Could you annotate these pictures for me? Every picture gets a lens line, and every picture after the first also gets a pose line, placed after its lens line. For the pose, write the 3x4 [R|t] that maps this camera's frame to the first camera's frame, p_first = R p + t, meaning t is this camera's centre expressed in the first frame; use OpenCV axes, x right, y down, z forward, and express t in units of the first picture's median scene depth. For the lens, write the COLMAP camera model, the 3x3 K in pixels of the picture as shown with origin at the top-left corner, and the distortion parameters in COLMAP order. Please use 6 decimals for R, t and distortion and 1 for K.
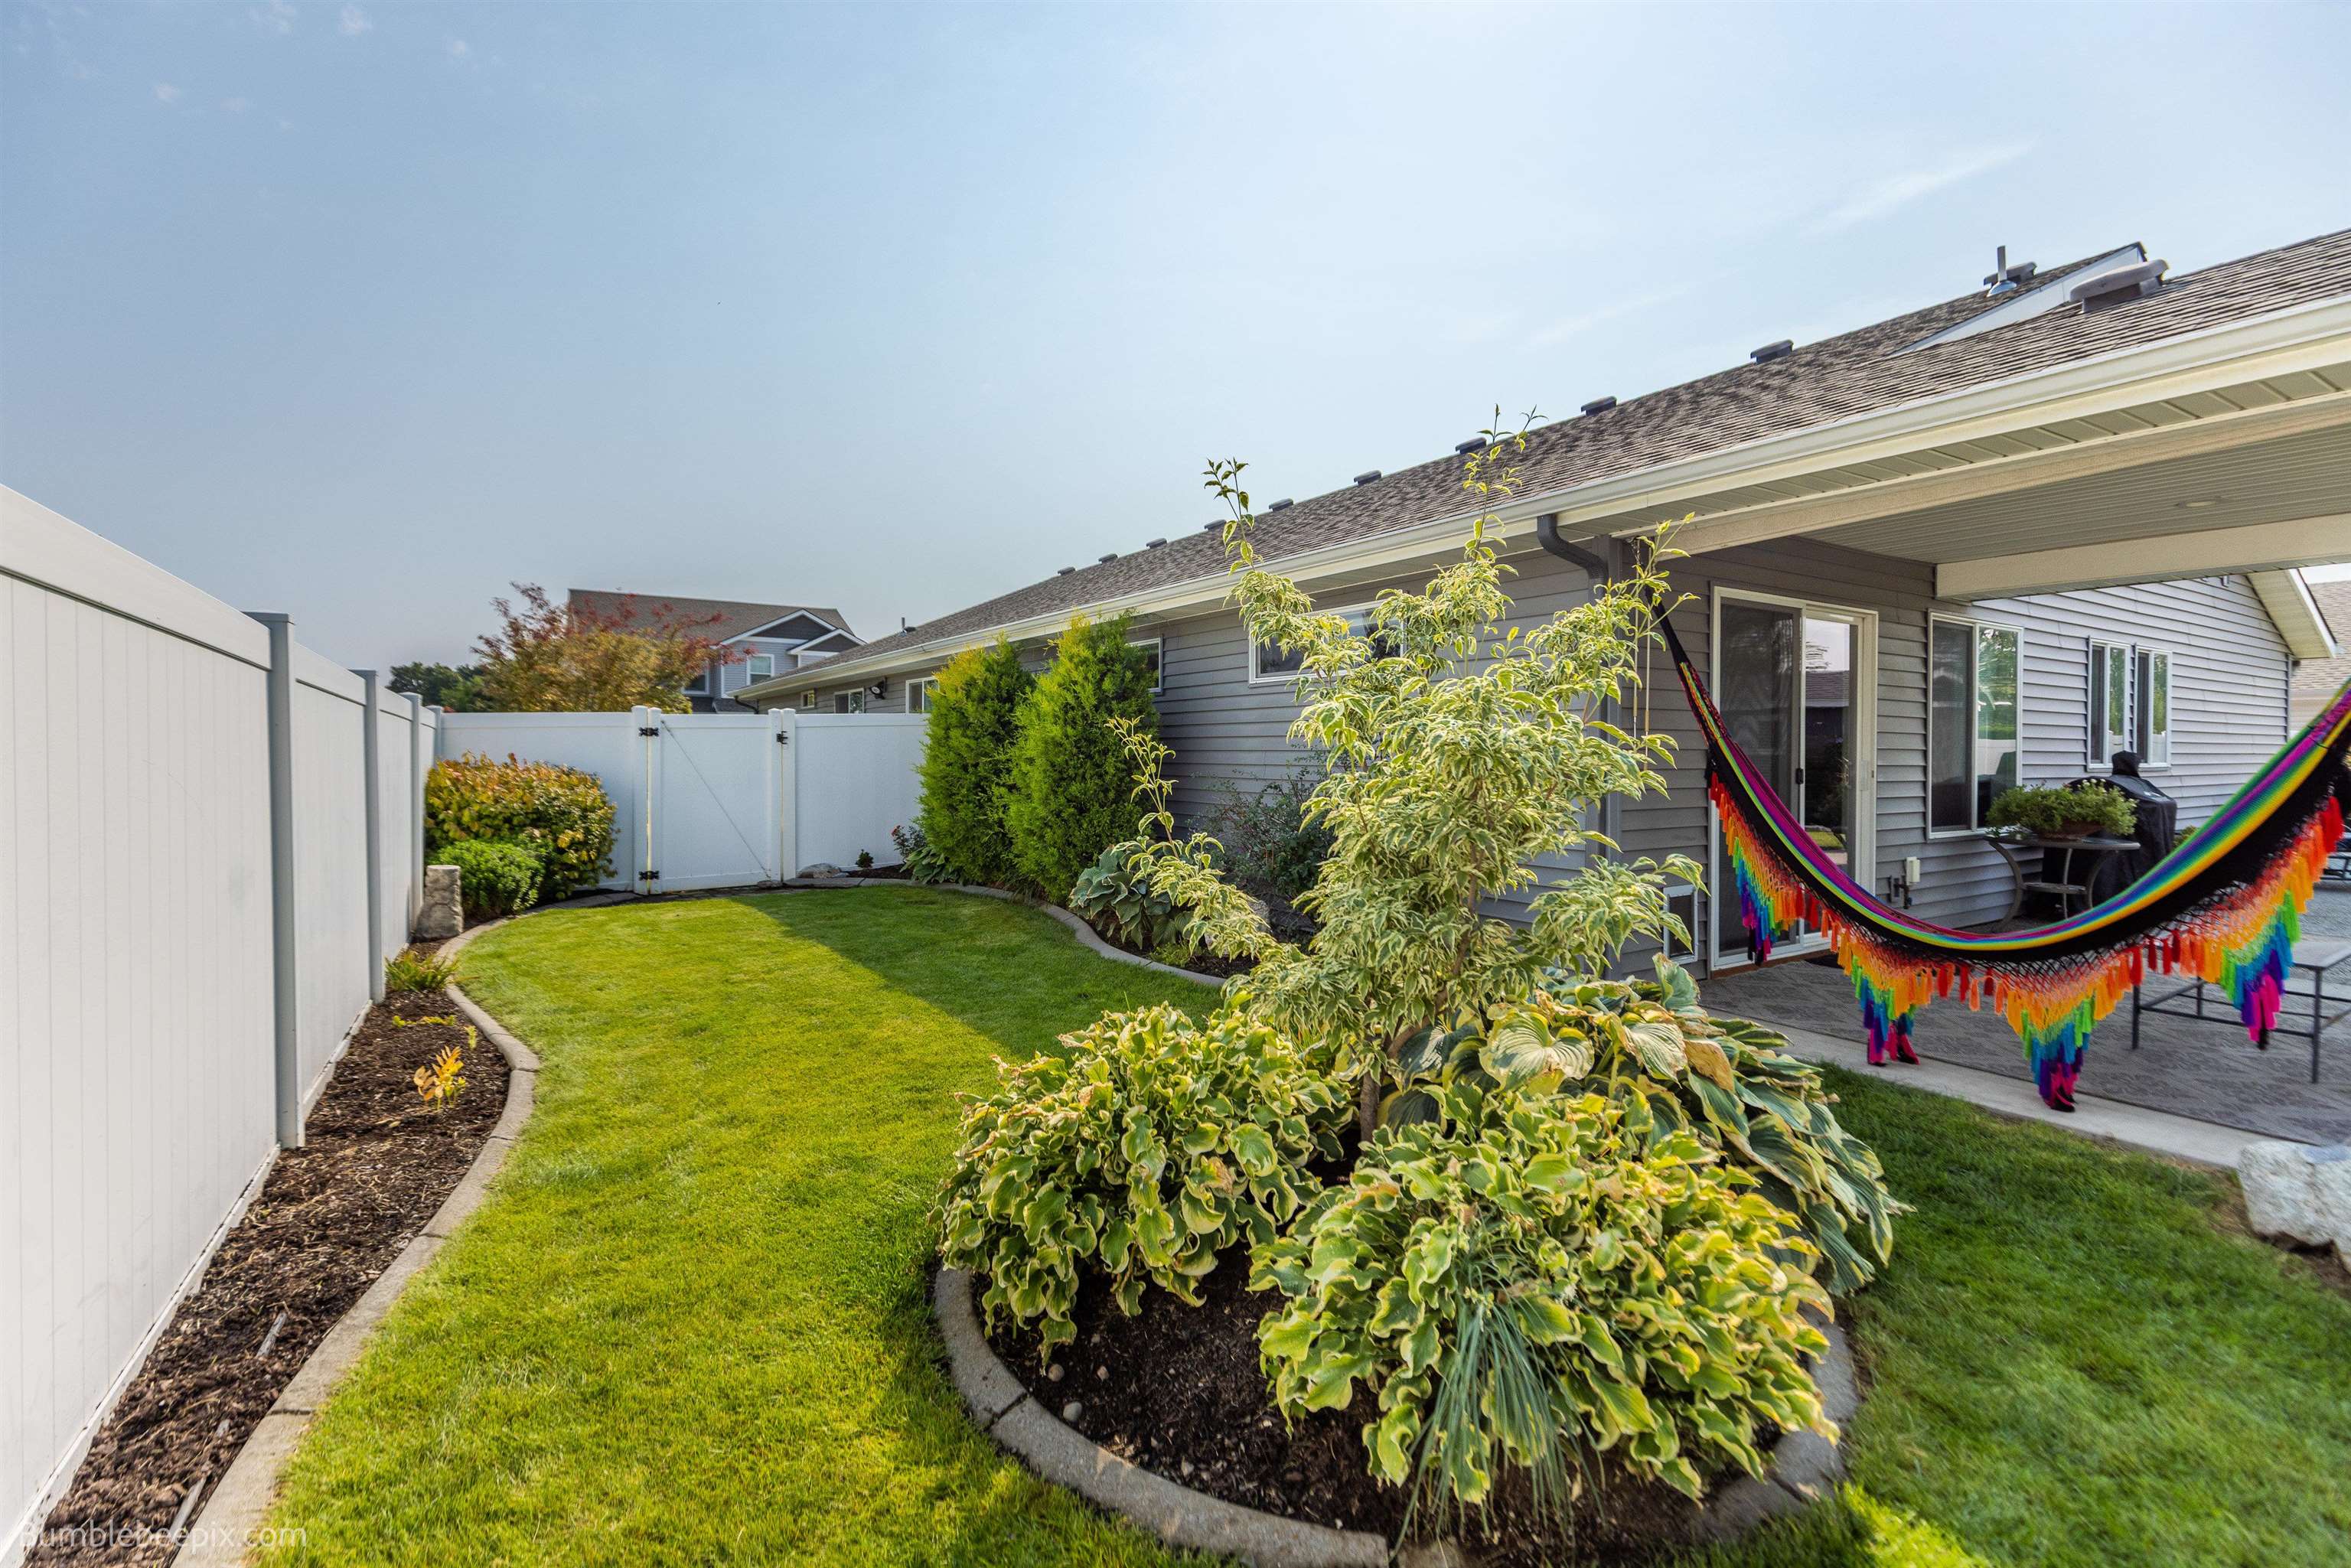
lens RADIAL K [[1057.8, 0, 1187.0], [0, 1057.8, 762.3], [0, 0, 1]] dist [0.003459, -0.000137]
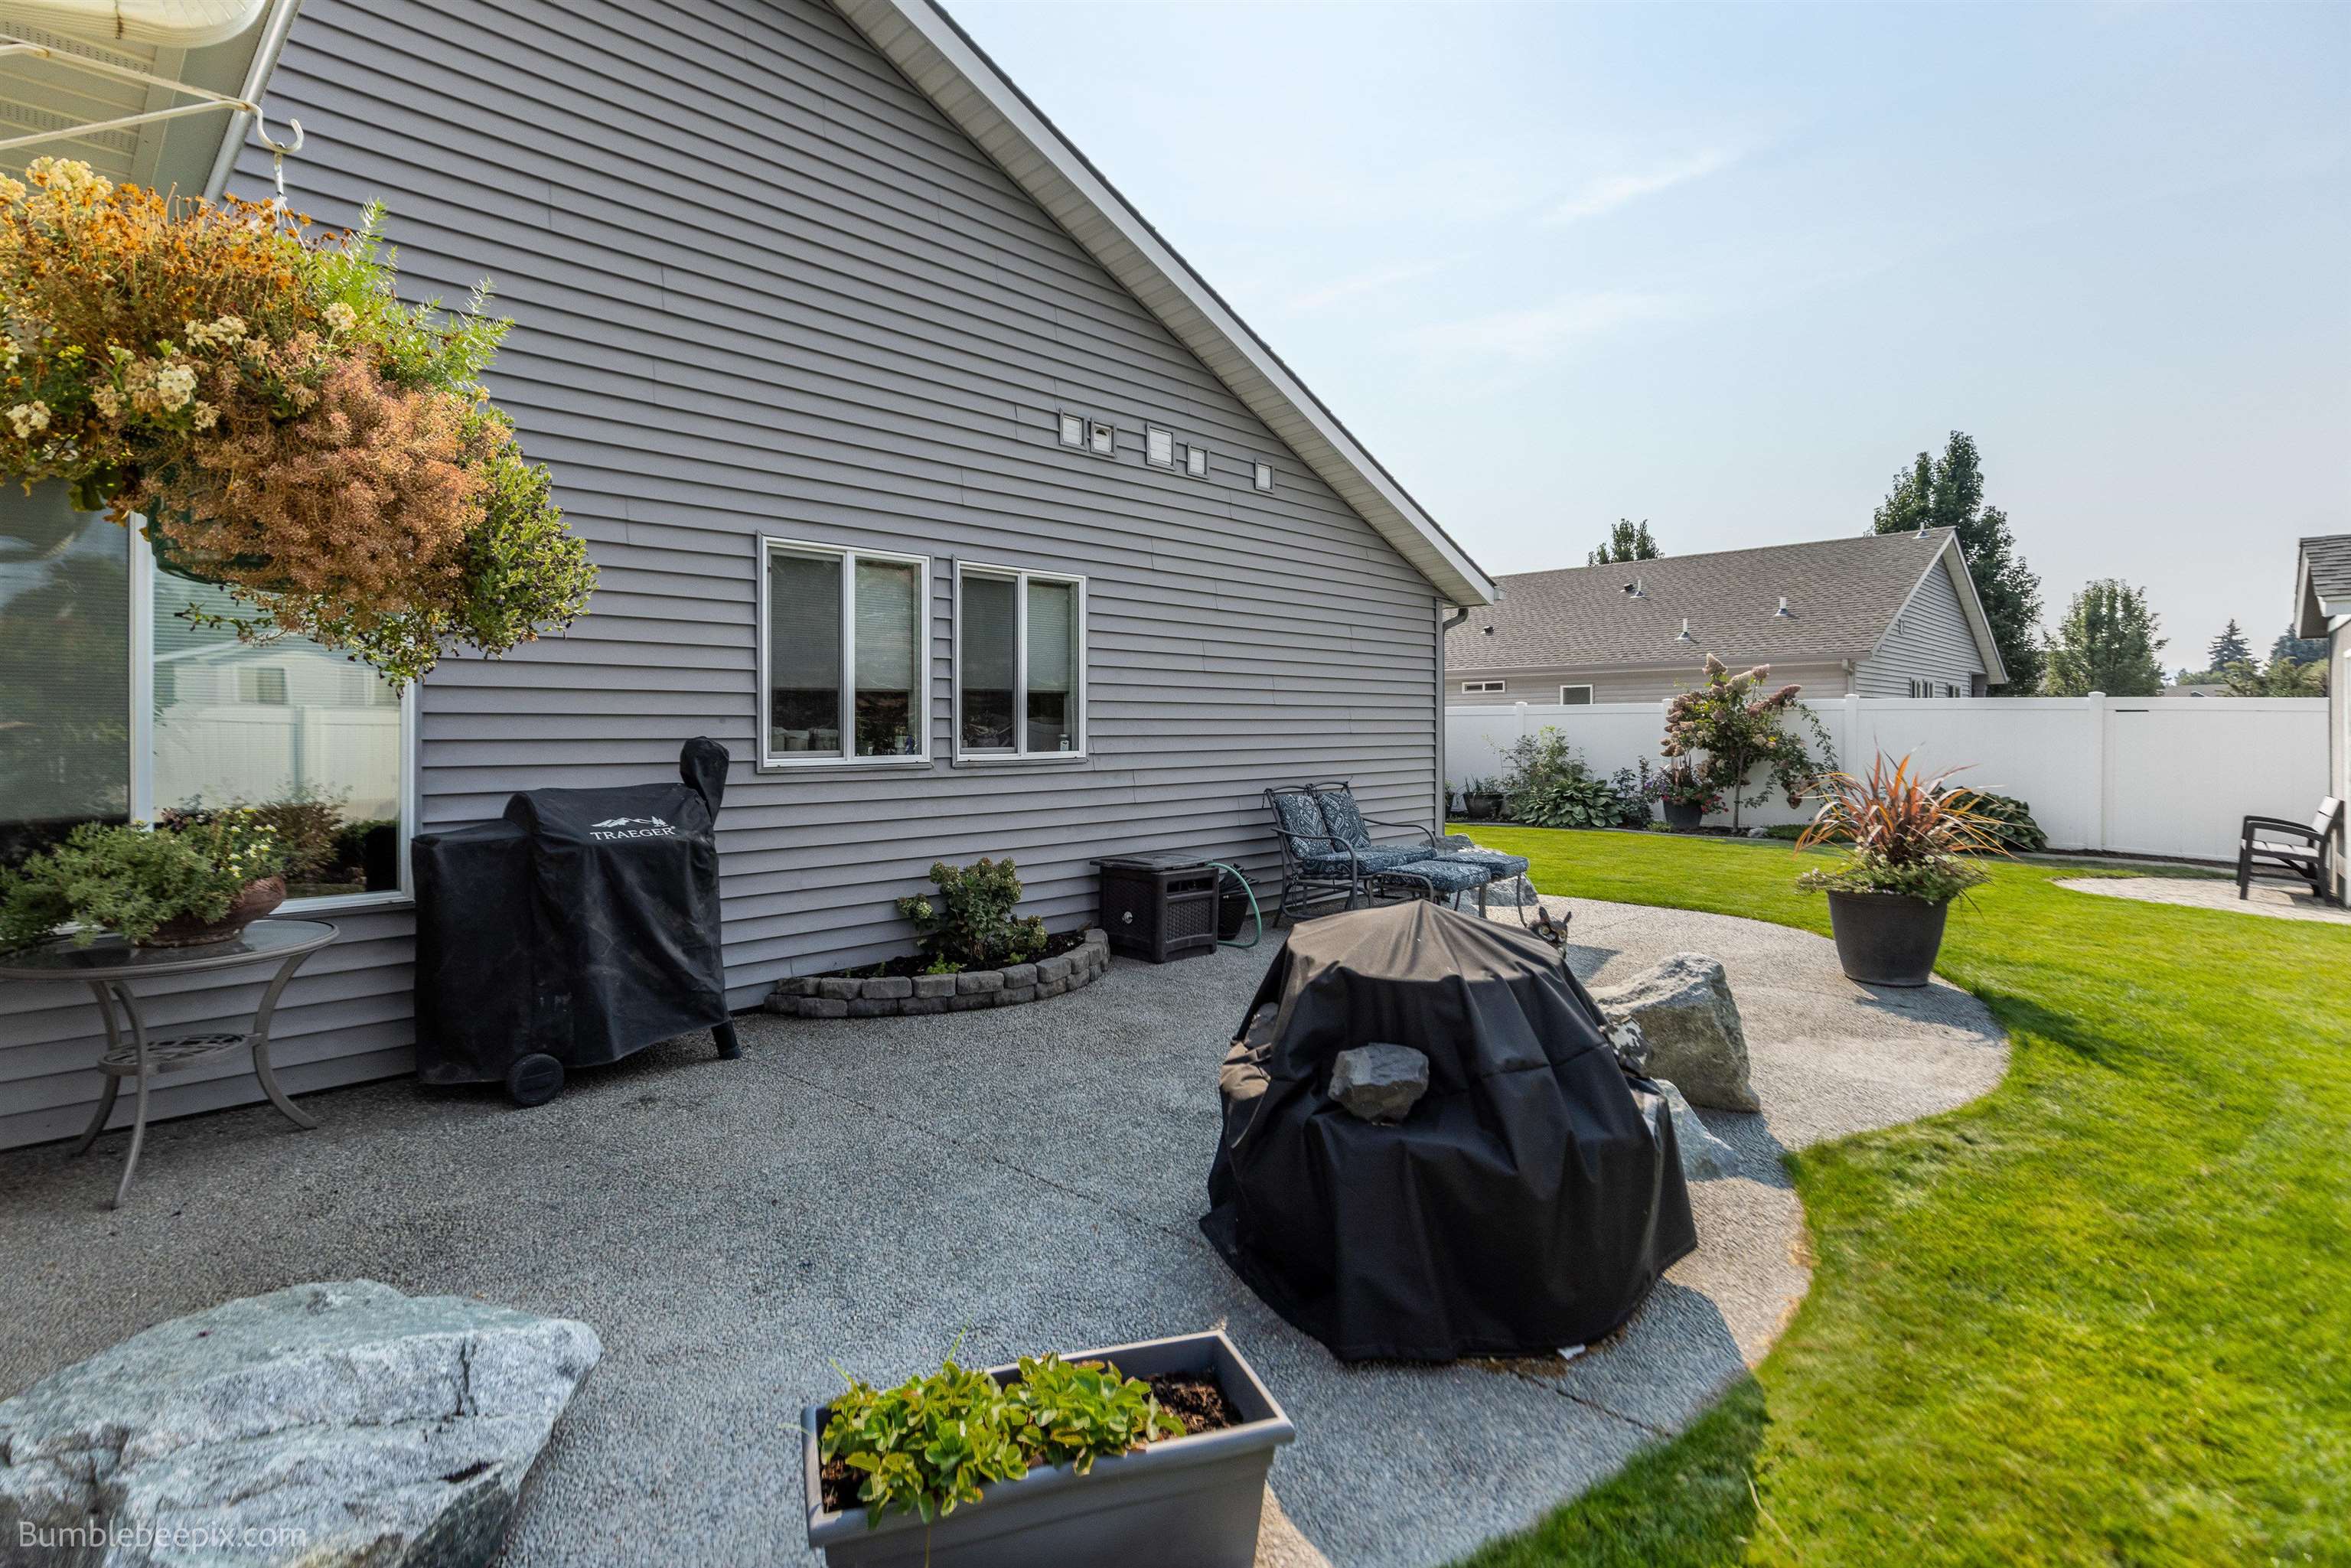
lens RADIAL K [[1144.0, 0, 1167.7], [0, 1144.0, 730.2], [0, 0, 1]] dist [0.000438, 0.001169]
pose [[0.972839, -0.010868, 0.231229, 0.921499], [0.013693, 0.999850, -0.010616, -0.004126], [-0.231078, 0.013494, 0.972842, 0.362262]]
